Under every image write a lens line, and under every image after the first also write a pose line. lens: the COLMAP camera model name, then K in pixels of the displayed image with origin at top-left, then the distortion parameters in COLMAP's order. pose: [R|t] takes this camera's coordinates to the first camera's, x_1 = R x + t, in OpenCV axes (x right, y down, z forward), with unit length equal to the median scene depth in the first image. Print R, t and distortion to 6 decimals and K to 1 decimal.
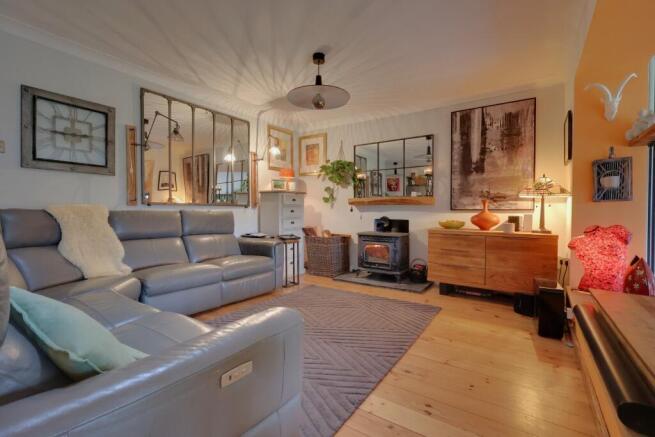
lens RADIAL K [[302.2, 0, 327.9], [0, 302.2, 216.2], [0, 0, 1]] dist [-0.003114, -0.000318]
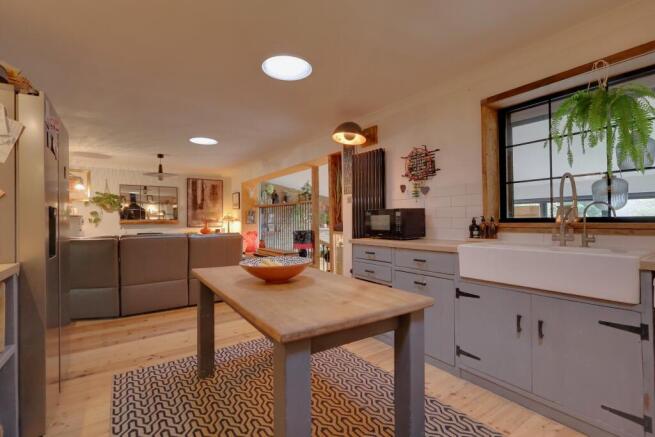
lens RADIAL K [[302.2, 0, 327.2], [0, 302.2, 217.9], [0, 0, 1]] dist [-0.003114, -0.000318]
pose [[0.349440, -0.006428, 0.936937, -1.209959], [0.021810, 0.999761, -0.001275, -0.059904], [-0.936705, 0.020880, 0.349497, -0.600151]]
